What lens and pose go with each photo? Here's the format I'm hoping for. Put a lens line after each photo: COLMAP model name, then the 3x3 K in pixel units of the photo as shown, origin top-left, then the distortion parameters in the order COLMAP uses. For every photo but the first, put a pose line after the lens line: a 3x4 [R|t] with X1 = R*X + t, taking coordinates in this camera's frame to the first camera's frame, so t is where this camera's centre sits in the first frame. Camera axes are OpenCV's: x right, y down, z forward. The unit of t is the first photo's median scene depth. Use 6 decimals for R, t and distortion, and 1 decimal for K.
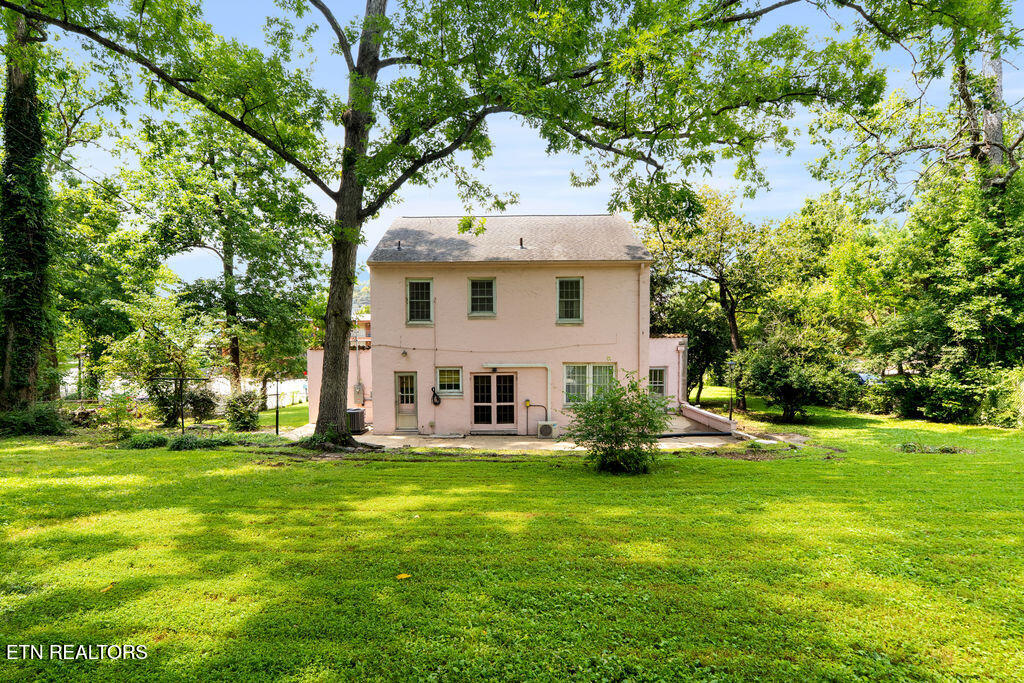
lens RADIAL K [[462.0, 0, 522.4], [0, 462.0, 375.7], [0, 0, 1]] dist [0.001808, 0.000001]
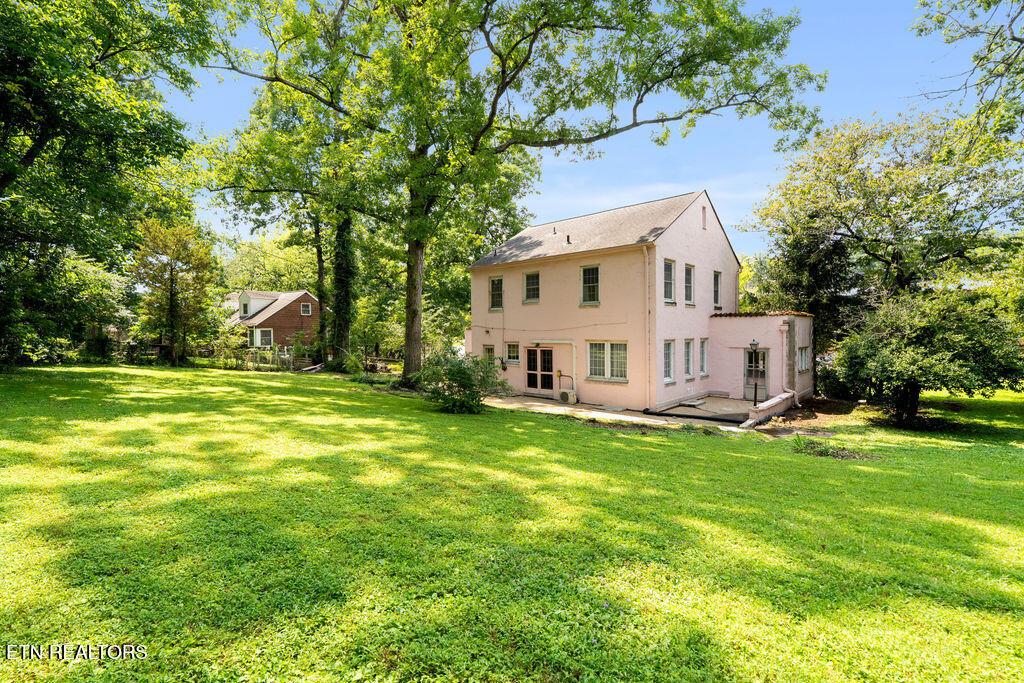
lens RADIAL K [[462.0, 0, 510.5], [0, 462.0, 345.5], [0, 0, 1]] dist [0.001808, 0.000001]
pose [[0.725197, 0.023356, -0.688145, 0.739107], [-0.038015, 0.999258, -0.006147, -0.000816], [0.687491, 0.030618, 0.725547, 0.043190]]
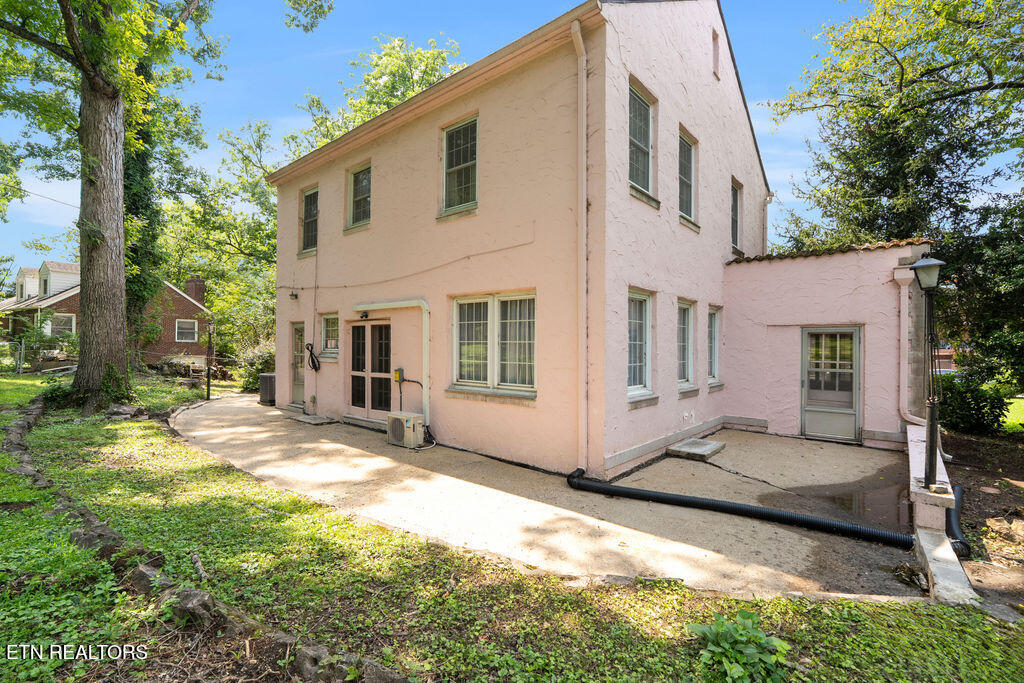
lens RADIAL K [[462.0, 0, 509.3], [0, 462.0, 342.1], [0, 0, 1]] dist [0.001808, 0.000001]
pose [[0.753926, 0.006603, -0.656927, 0.456229], [-0.054427, 0.997140, -0.052442, 0.041779], [0.654701, 0.075292, 0.752128, 0.677070]]
